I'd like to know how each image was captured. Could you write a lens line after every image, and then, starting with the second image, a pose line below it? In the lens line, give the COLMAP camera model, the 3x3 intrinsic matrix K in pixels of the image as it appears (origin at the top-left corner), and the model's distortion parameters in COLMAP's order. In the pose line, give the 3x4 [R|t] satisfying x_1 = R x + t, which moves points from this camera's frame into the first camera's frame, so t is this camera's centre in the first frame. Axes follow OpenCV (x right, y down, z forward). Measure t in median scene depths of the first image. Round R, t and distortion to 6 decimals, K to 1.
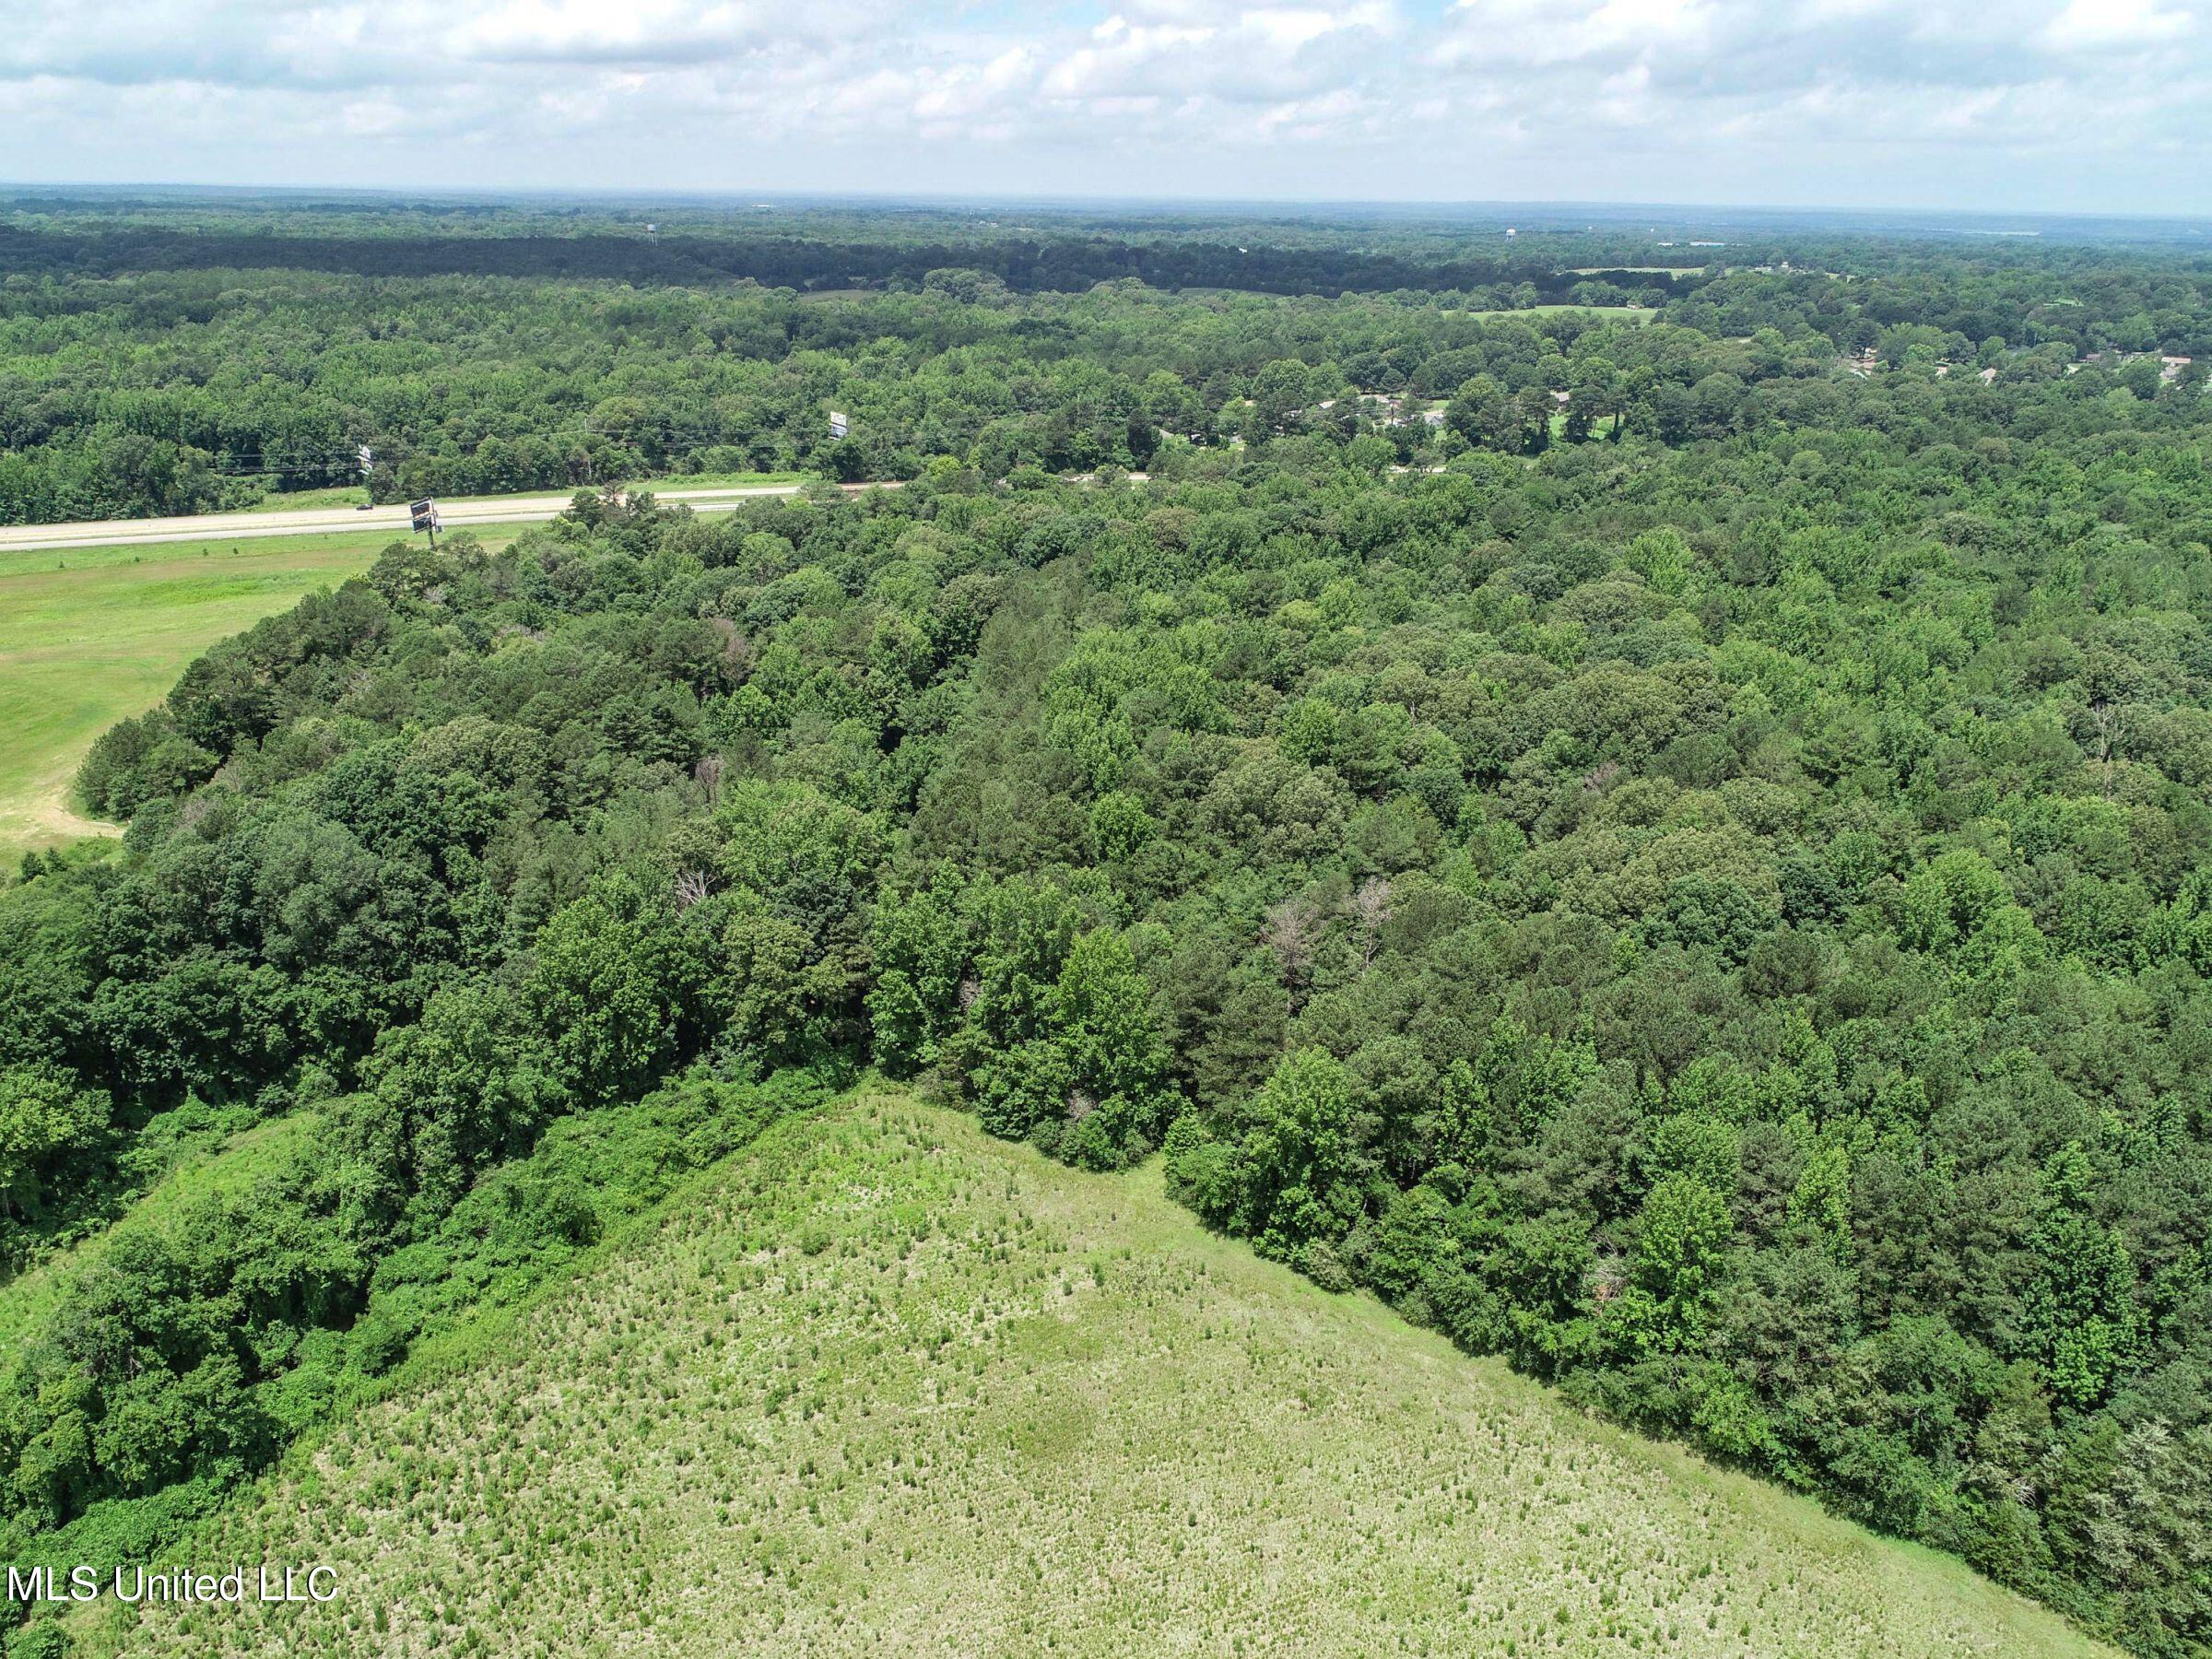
lens RADIAL K [[1652.5, 0, 1136.1], [0, 1652.5, 834.4], [0, 0, 1]] dist [-0.003904, 0.000231]
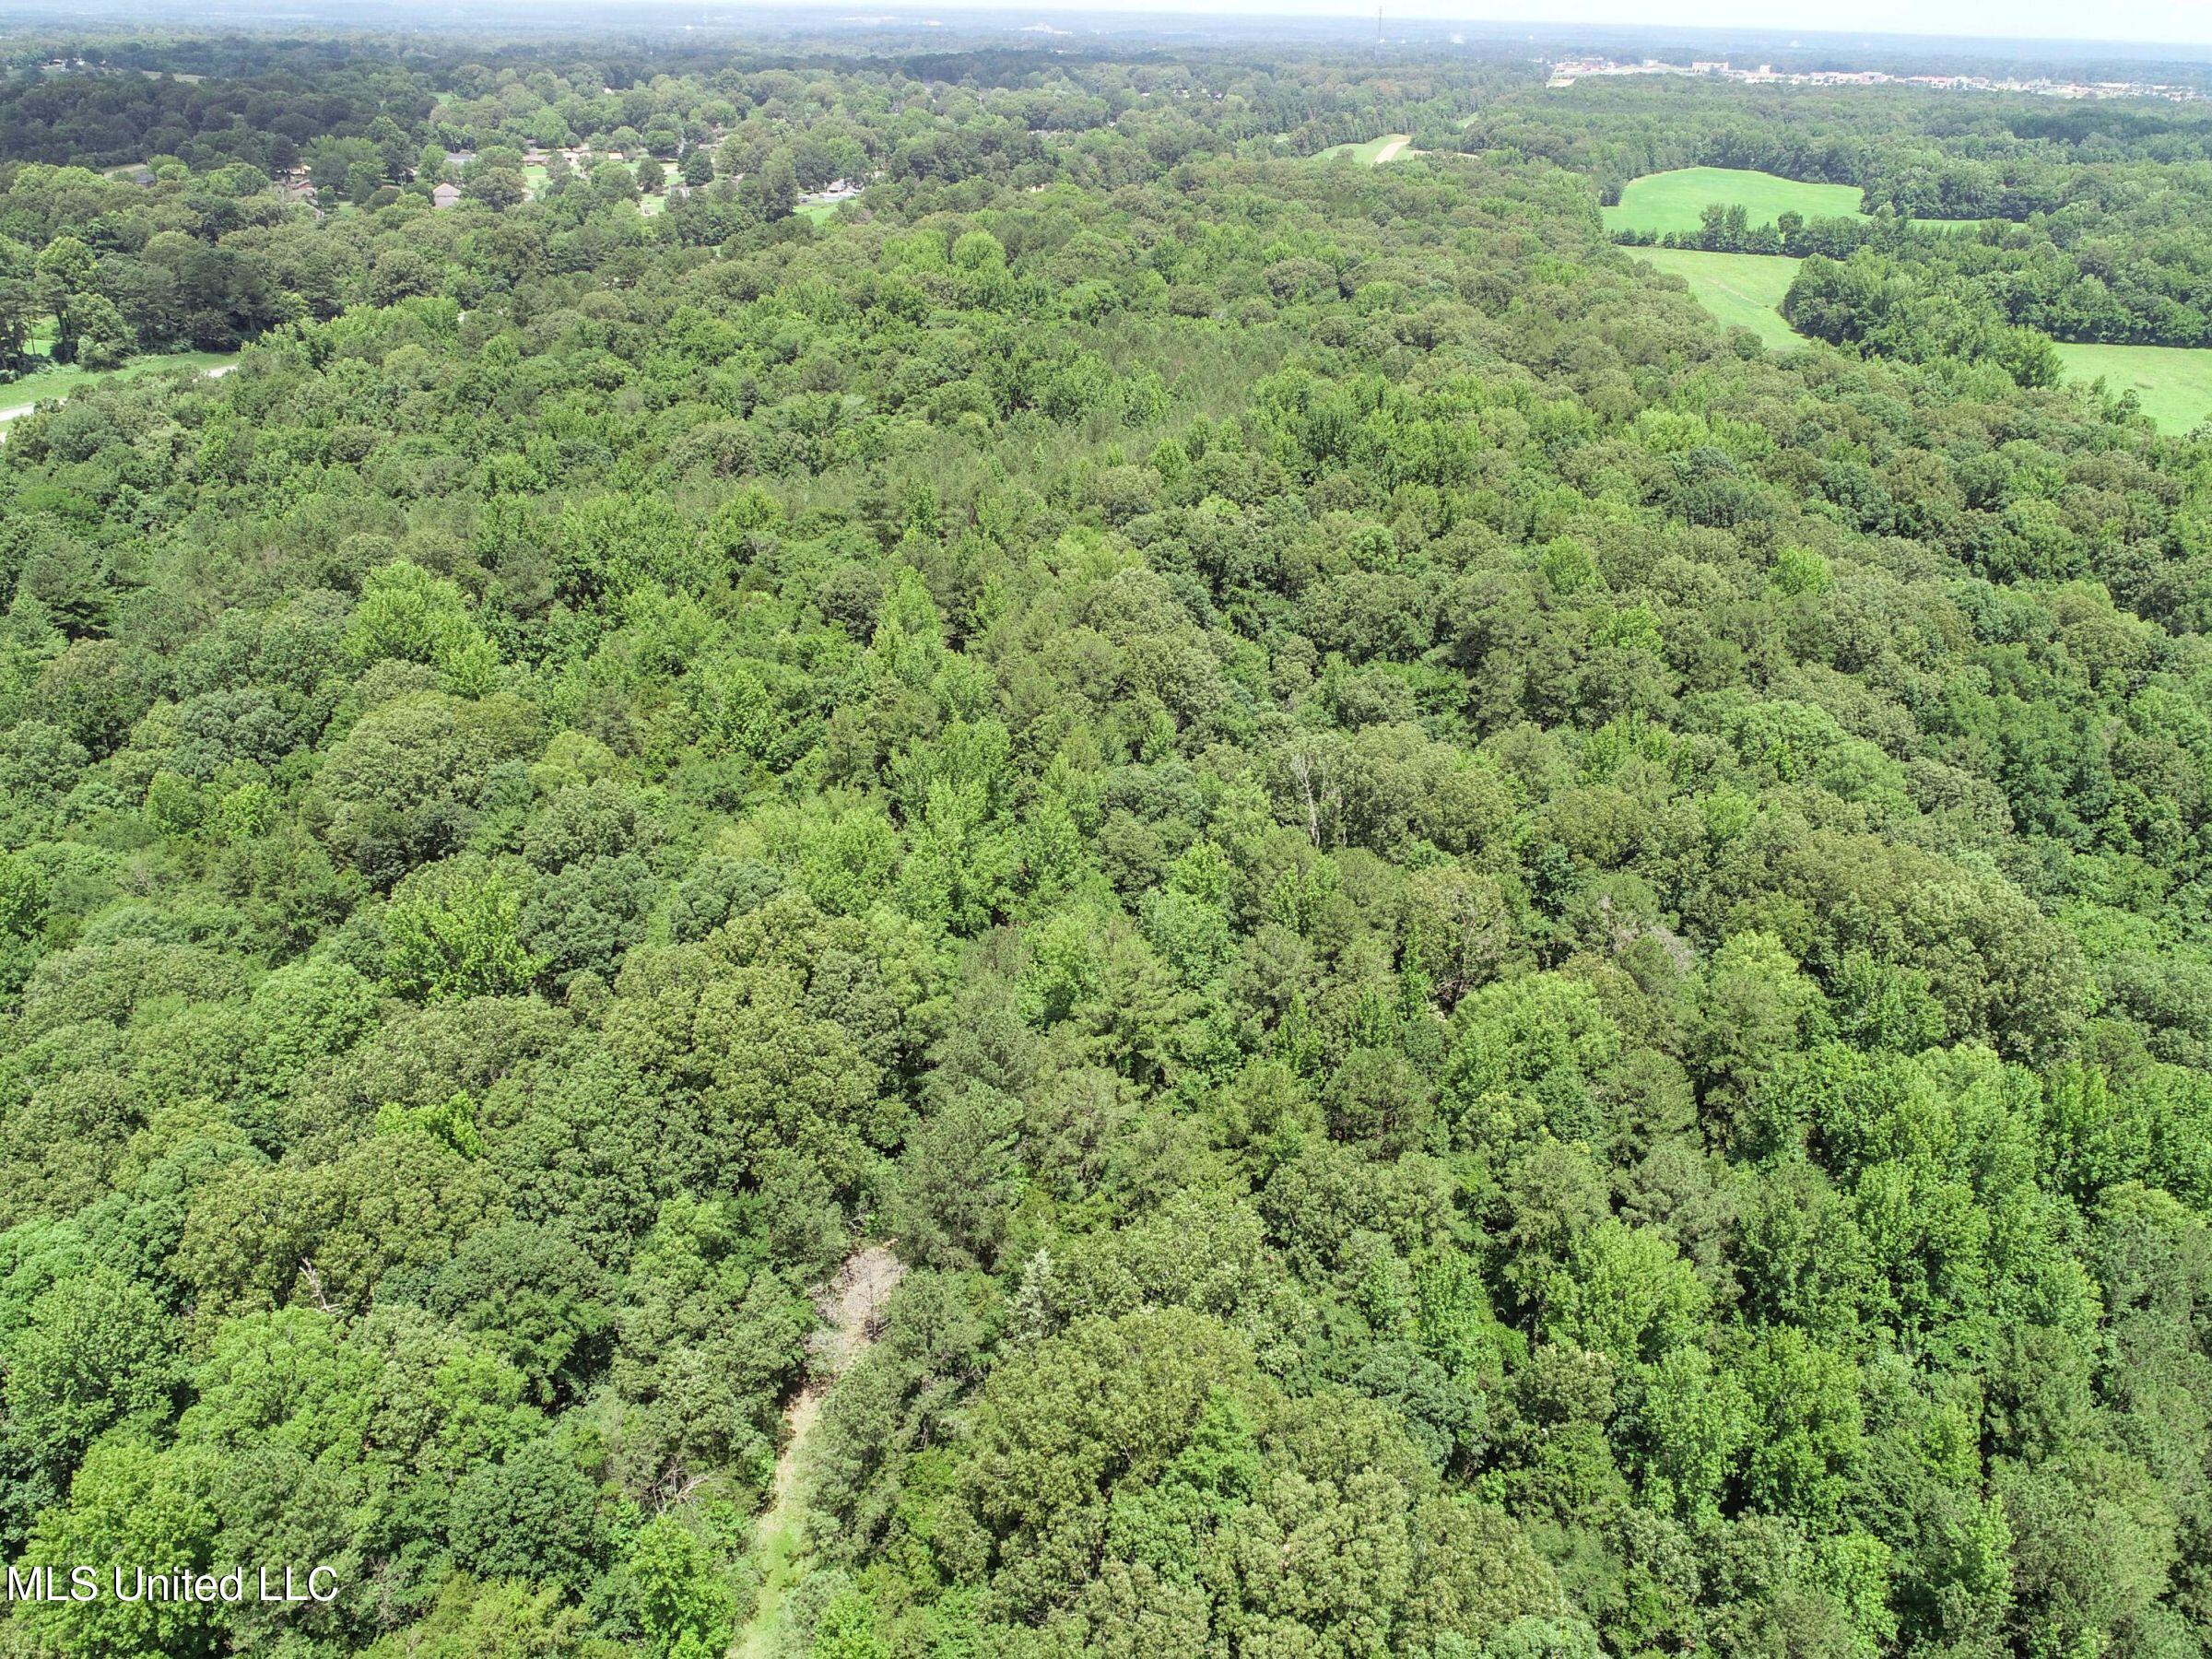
lens RADIAL K [[1652.5, 0, 1121.0], [0, 1652.5, 825.1], [0, 0, 1]] dist [-0.003904, 0.000231]
pose [[0.624191, -0.353769, 0.696586, 0.058272], [0.276891, 0.933903, 0.226179, -0.291662], [-0.730559, 0.051699, 0.680889, 0.740230]]
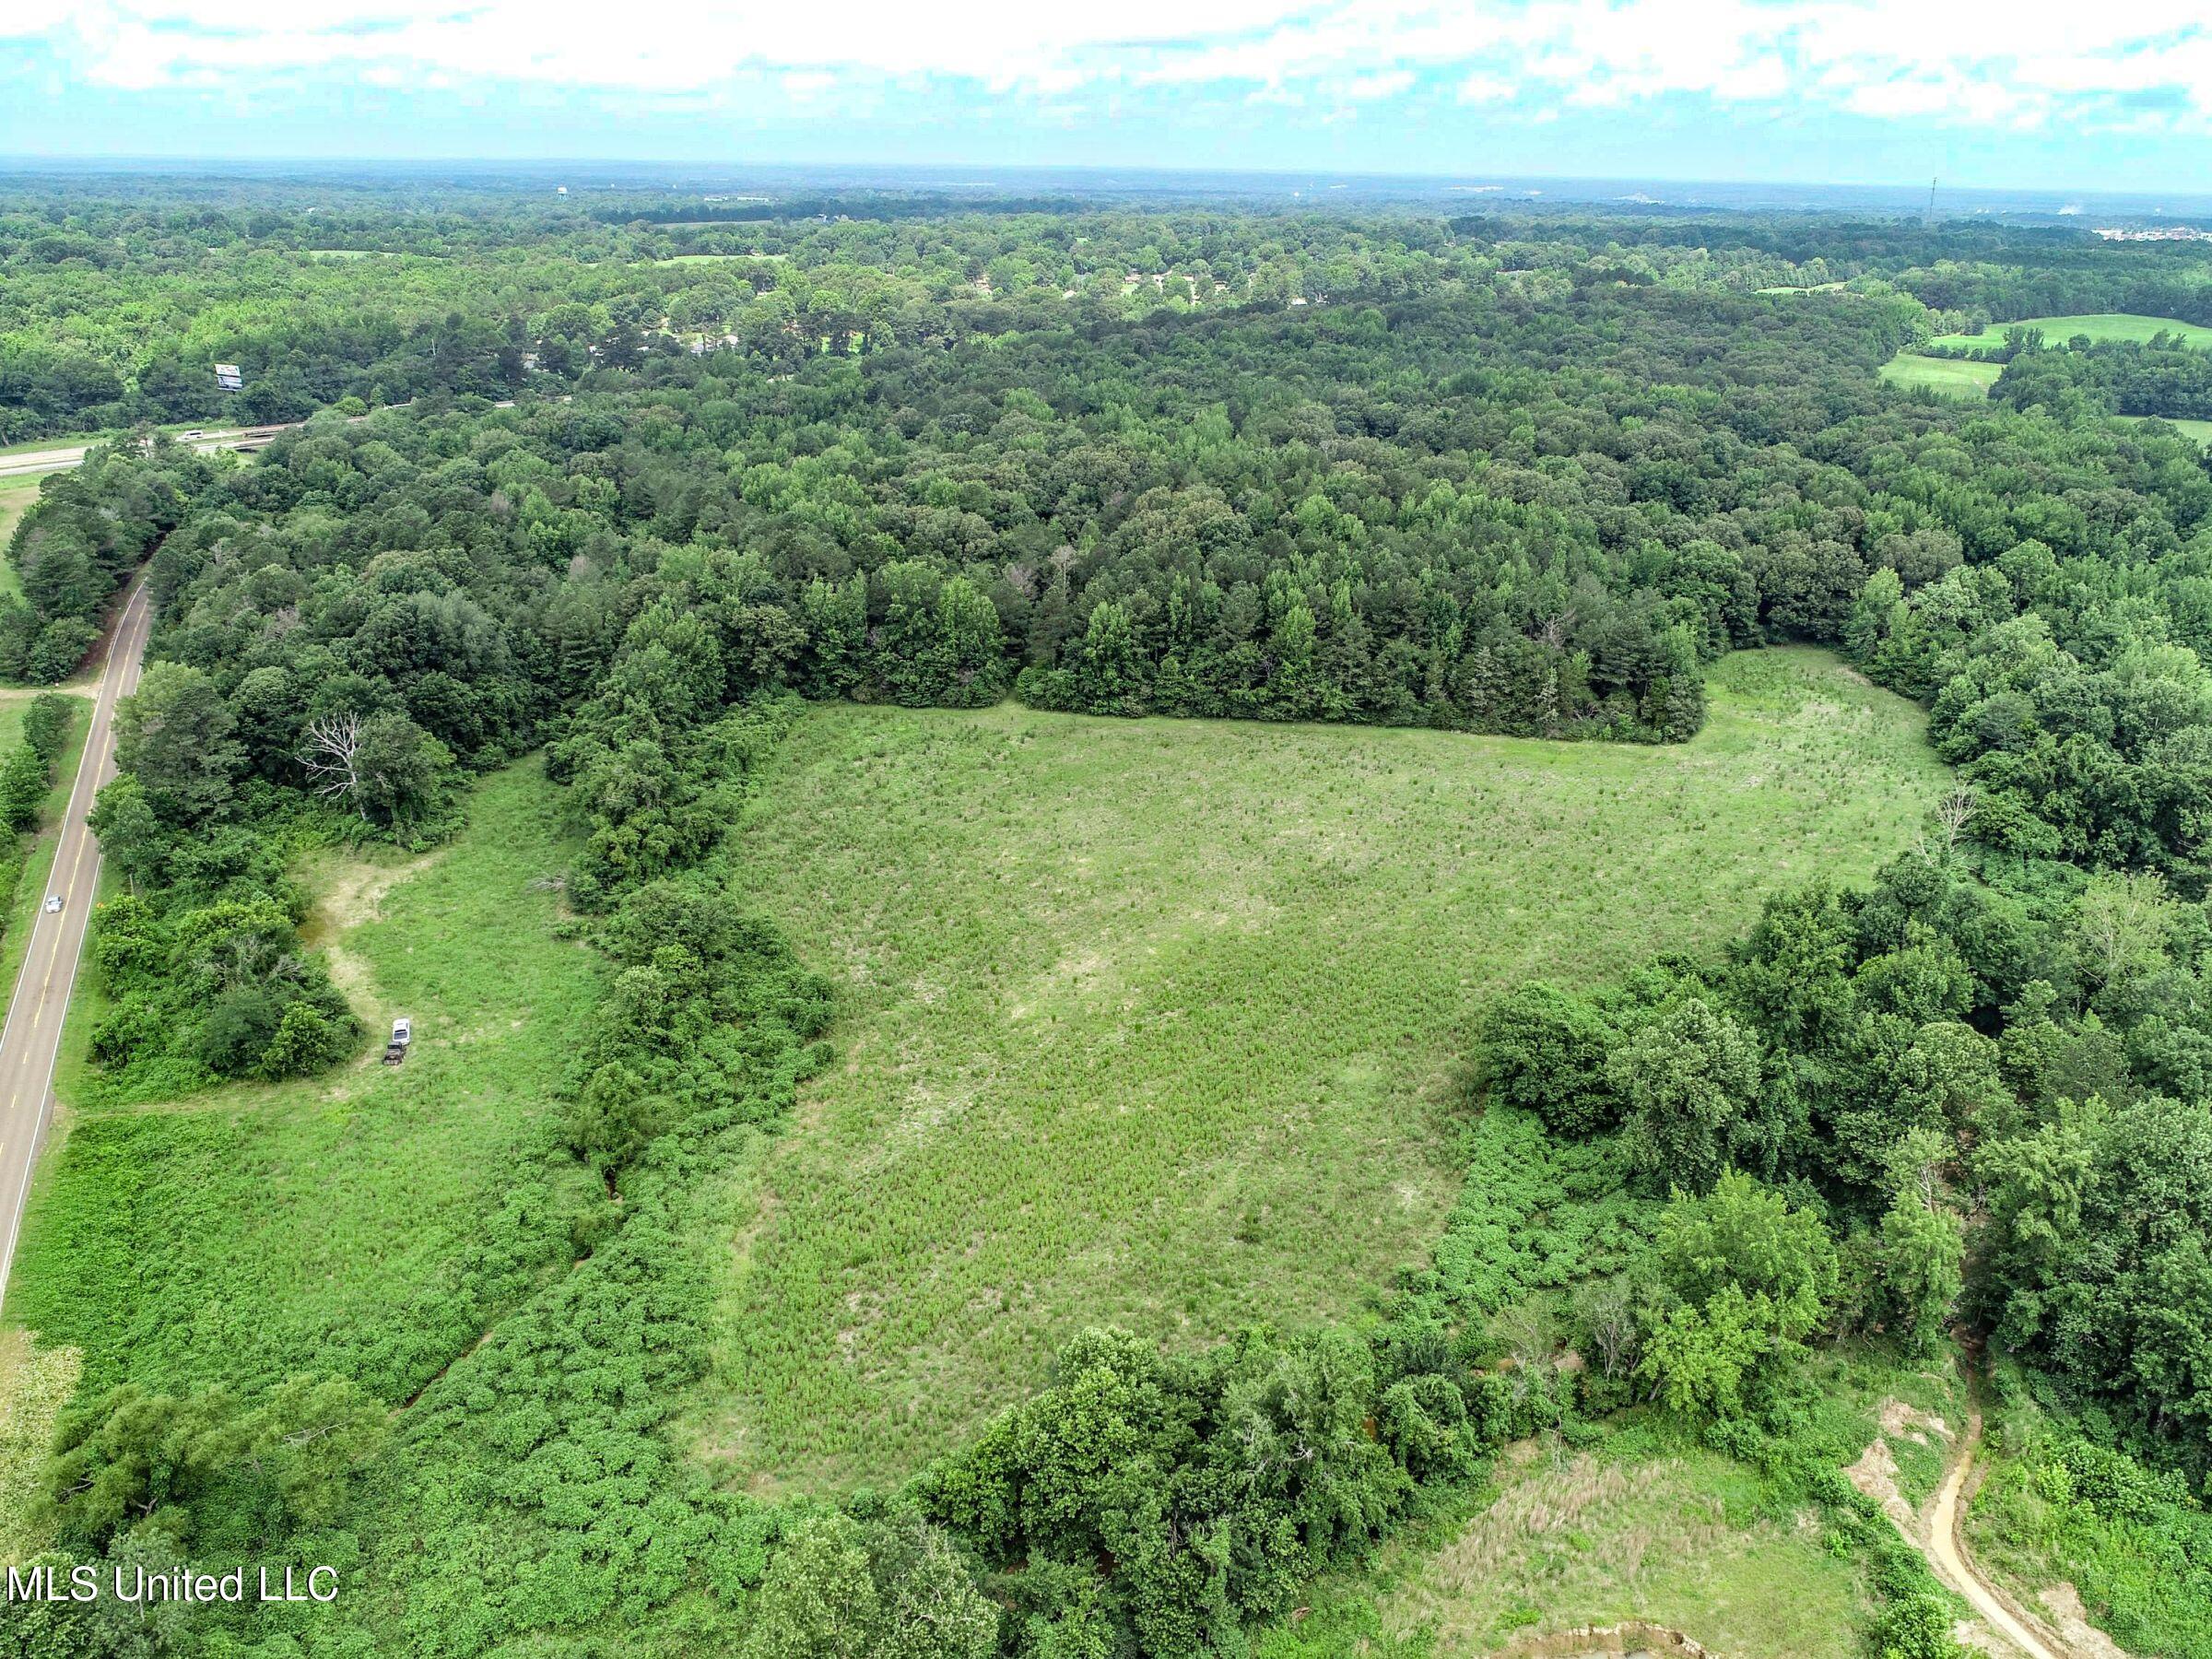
lens RADIAL K [[1652.5, 0, 1134.6], [0, 1652.5, 822.0], [0, 0, 1]] dist [-0.003904, 0.000231]
pose [[0.845866, -0.201134, 0.494019, -0.760252], [0.192839, 0.978847, 0.068344, 0.219917], [-0.497316, 0.037456, 0.866761, -0.620641]]
